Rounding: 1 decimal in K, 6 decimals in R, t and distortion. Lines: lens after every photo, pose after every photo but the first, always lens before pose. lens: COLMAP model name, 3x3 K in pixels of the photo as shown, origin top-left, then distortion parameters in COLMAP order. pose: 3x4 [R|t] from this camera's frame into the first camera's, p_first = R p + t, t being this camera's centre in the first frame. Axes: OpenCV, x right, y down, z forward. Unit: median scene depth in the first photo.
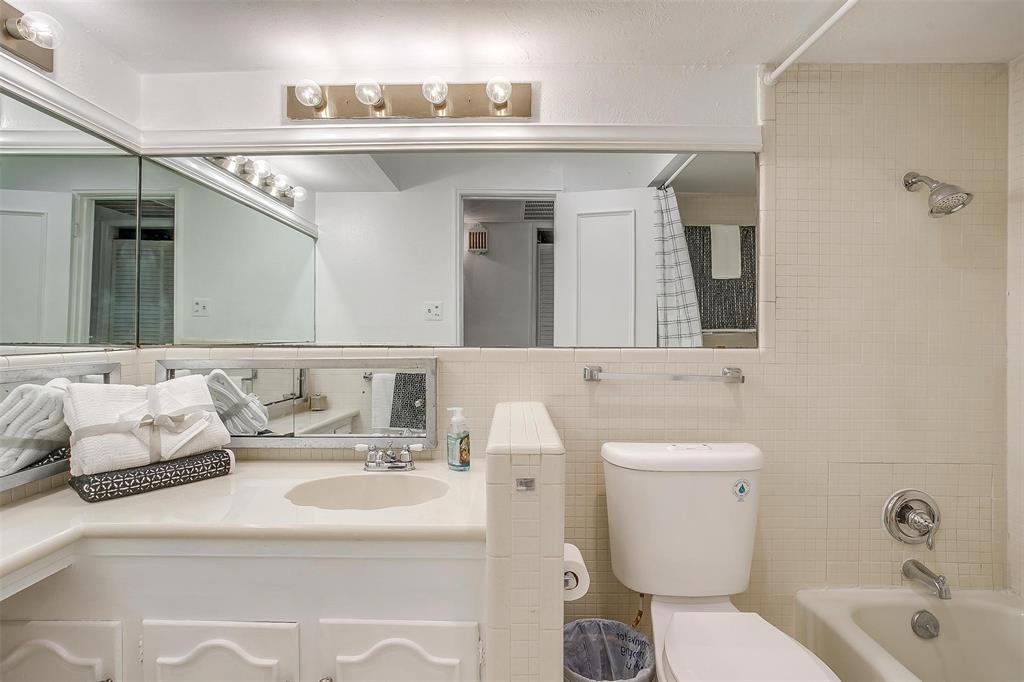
lens RADIAL K [[522.7, 0, 504.6], [0, 522.7, 338.9], [0, 0, 1]] dist [-0.052710, 0.032905]
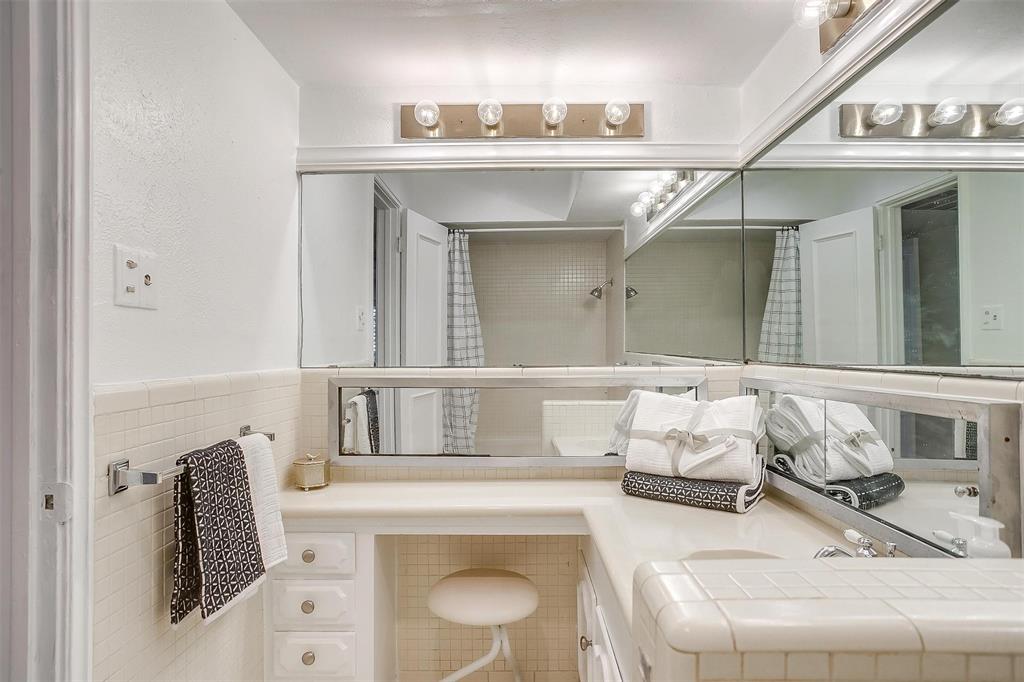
lens RADIAL K [[579.2, 0, 509.7], [0, 579.2, 324.9], [0, 0, 1]] dist [-0.072870, 0.048058]
pose [[-0.006745, -0.041406, -0.999120, 0.427081], [-0.020680, 0.998934, -0.041259, -0.003239], [0.999763, 0.020384, -0.007594, 0.626581]]
